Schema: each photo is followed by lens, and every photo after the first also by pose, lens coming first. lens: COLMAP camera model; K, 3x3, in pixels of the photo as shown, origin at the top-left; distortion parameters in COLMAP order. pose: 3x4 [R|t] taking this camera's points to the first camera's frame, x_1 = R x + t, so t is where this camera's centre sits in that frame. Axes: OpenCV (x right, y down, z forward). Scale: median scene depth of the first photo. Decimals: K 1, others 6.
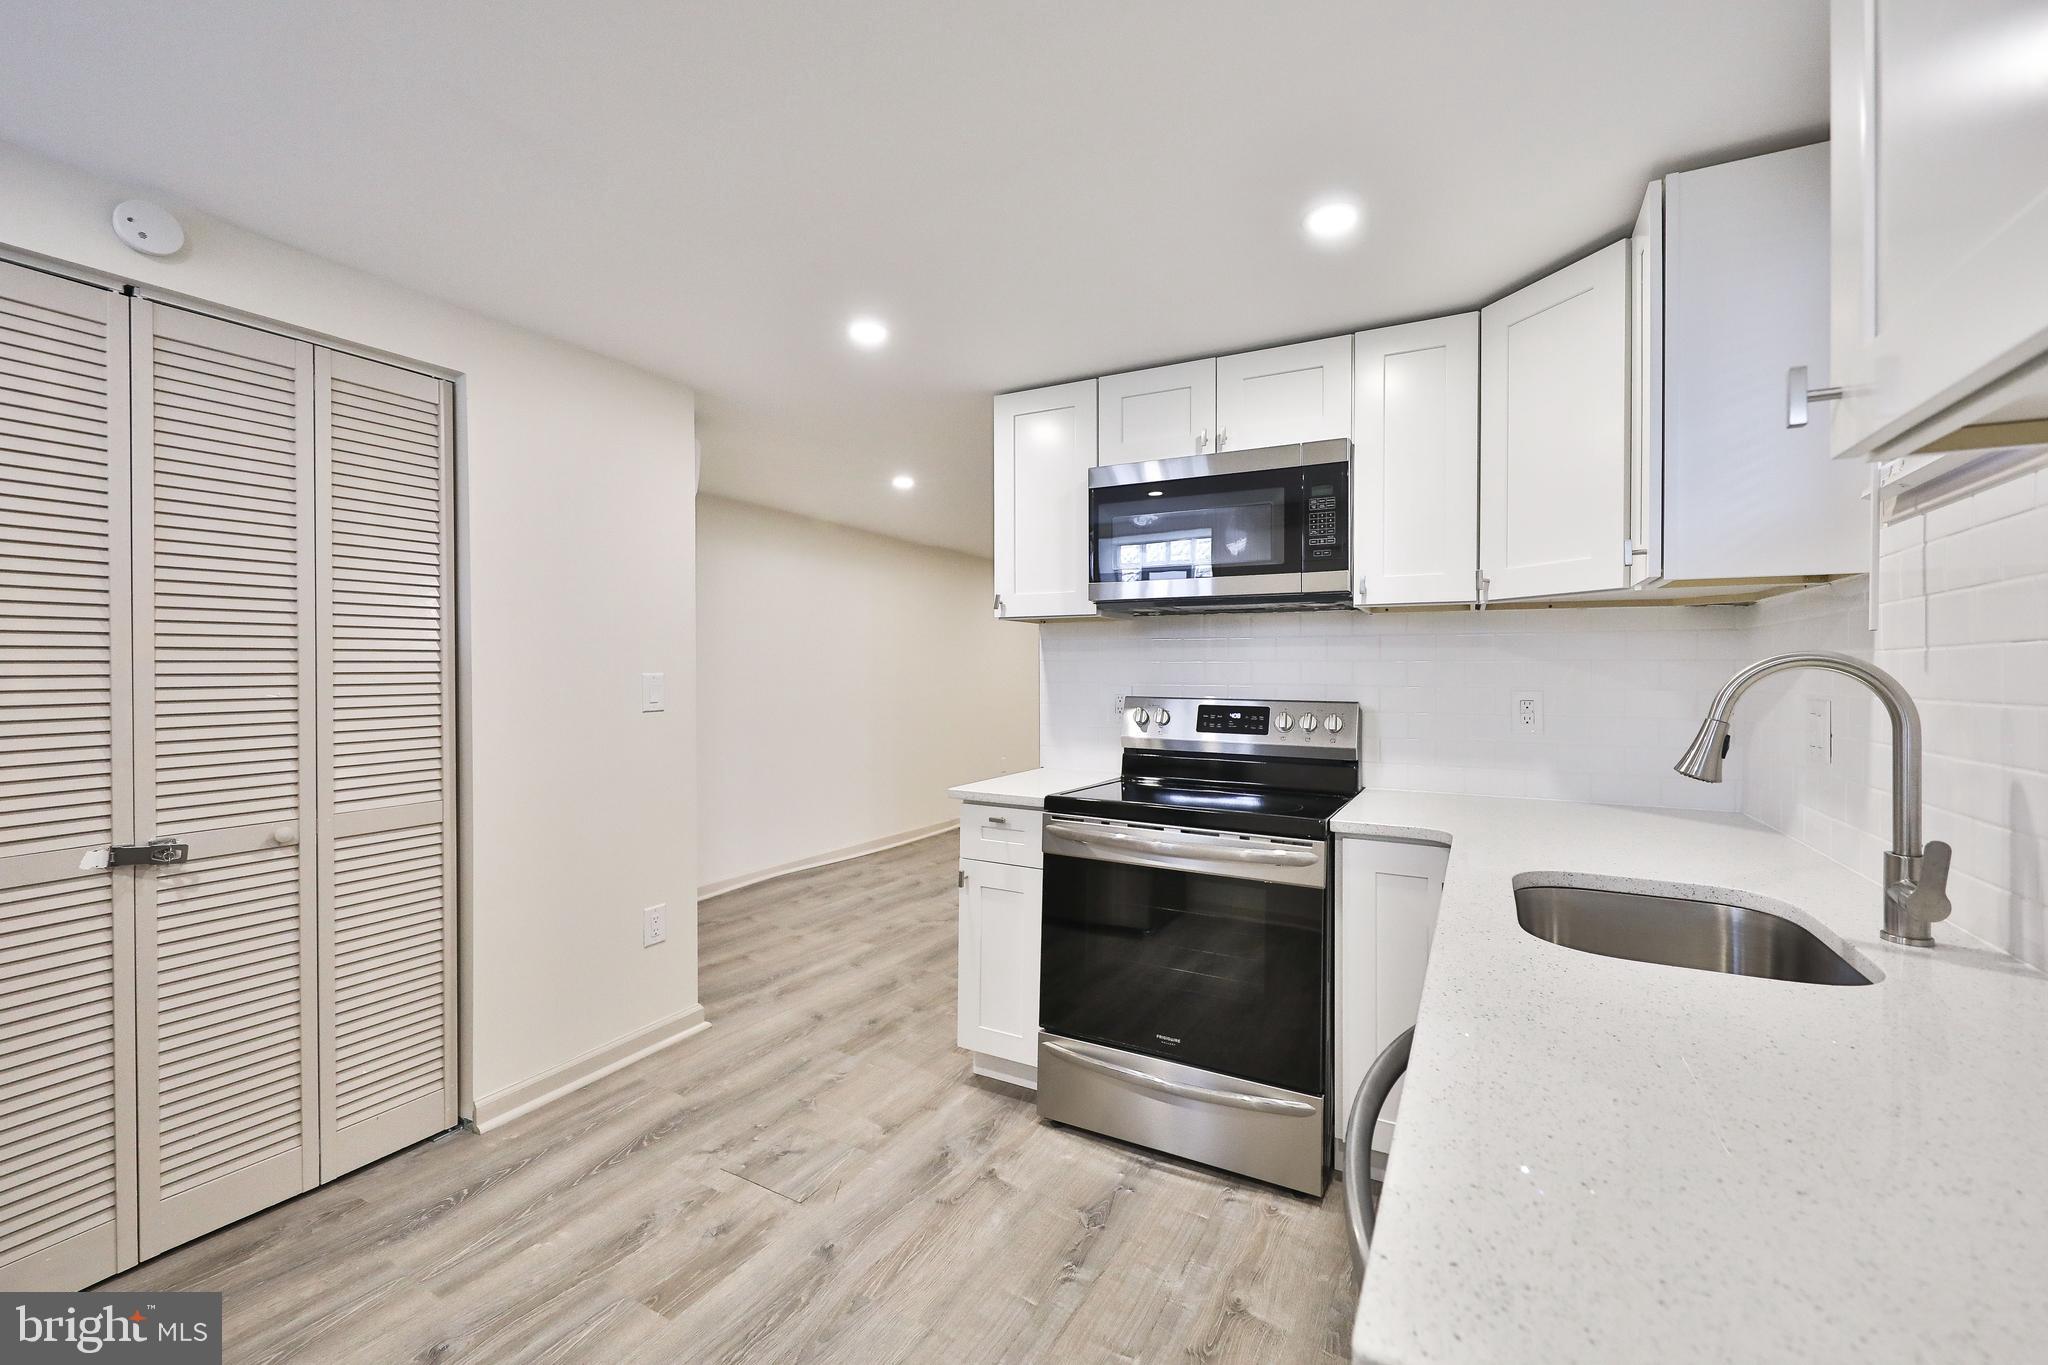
lens RADIAL K [[826.3, 0, 1023.9], [0, 826.3, 688.0], [0, 0, 1]] dist [0.000121, -0.021735]
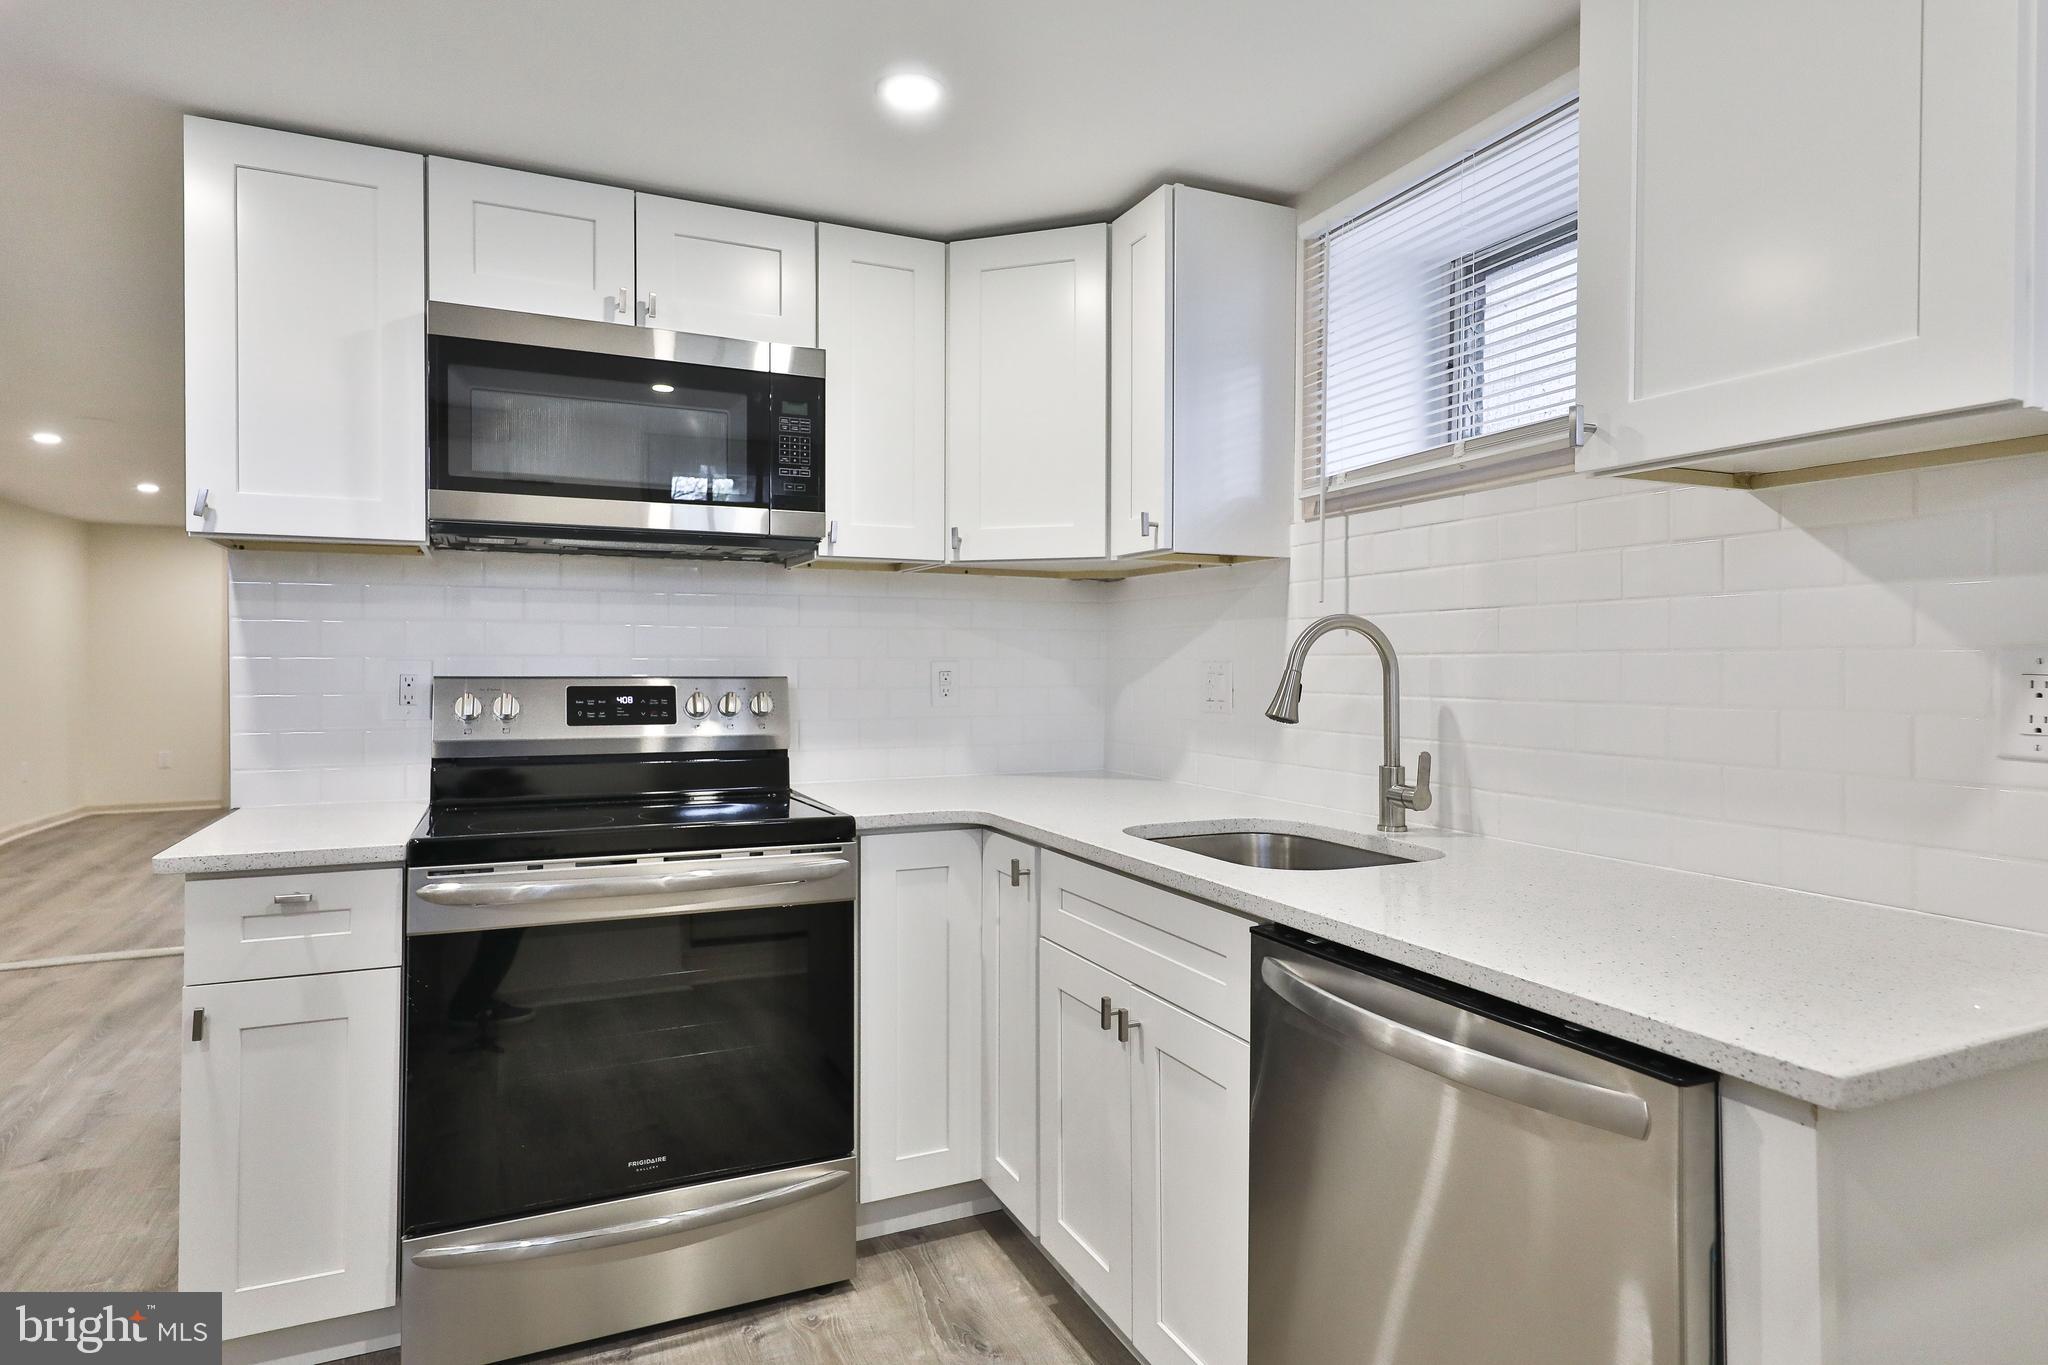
lens RADIAL K [[1131.5, 0, 1024.0], [0, 1131.5, 682.5], [0, 0, 1]] dist [-0.012749, -0.000536]
pose [[0.590008, -0.017486, 0.807208, -0.386597], [0.017119, 0.999812, 0.009146, 0.018391], [-0.807216, 0.008423, 0.590196, 0.176977]]
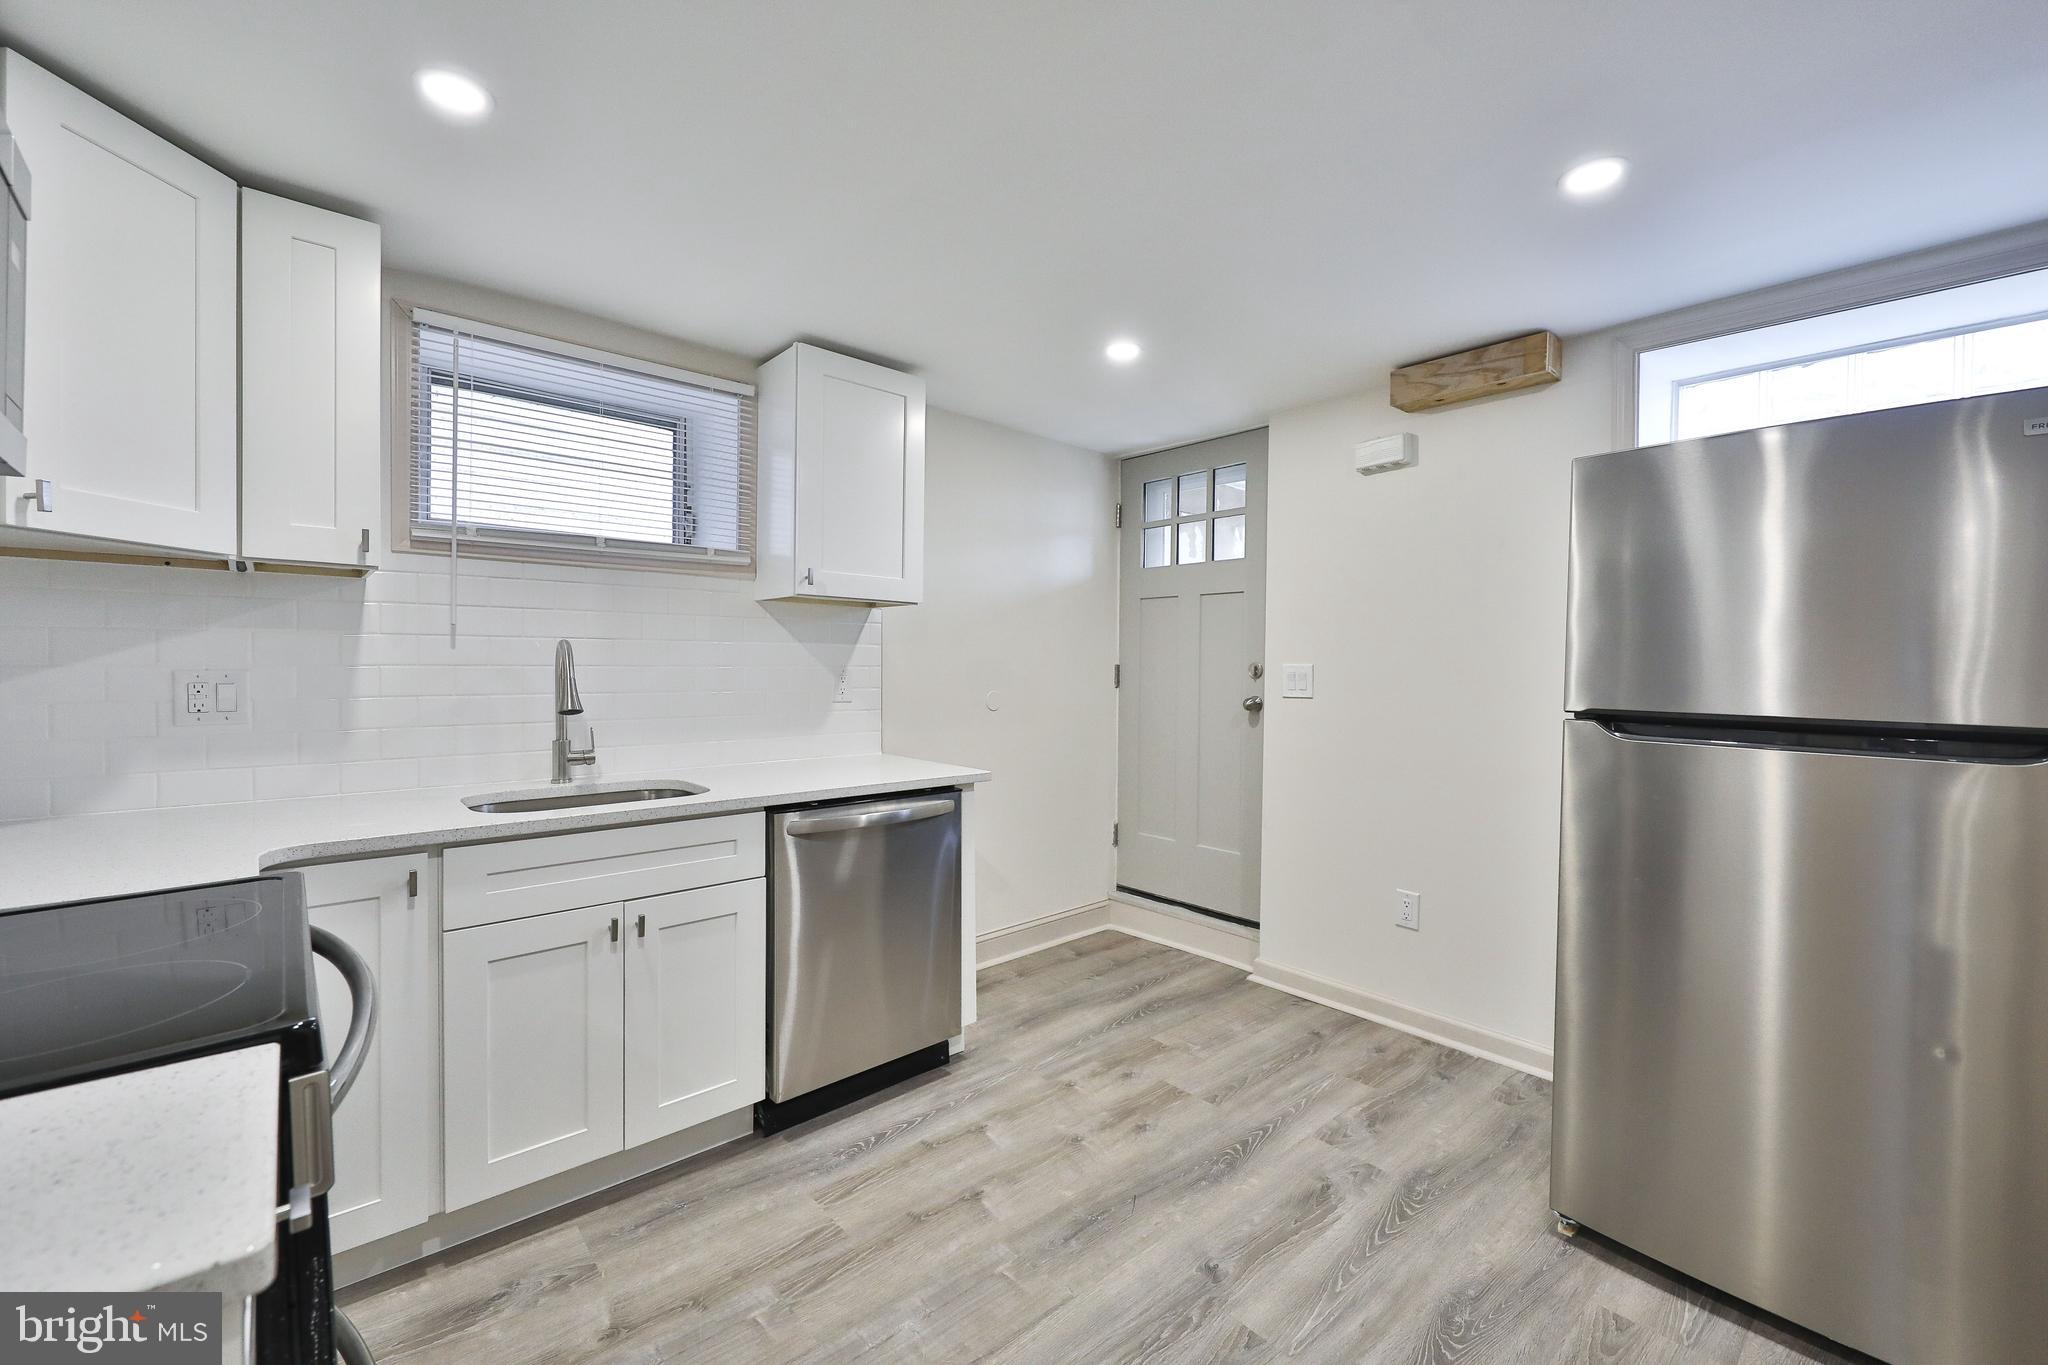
lens RADIAL K [[826.3, 0, 1023.9], [0, 826.3, 688.0], [0, 0, 1]] dist [0.000121, -0.021735]
pose [[-0.944665, -0.028779, 0.326771, -0.343408], [-0.011969, 0.998505, 0.053337, -0.024995], [-0.327817, 0.046474, -0.943597, 1.238283]]
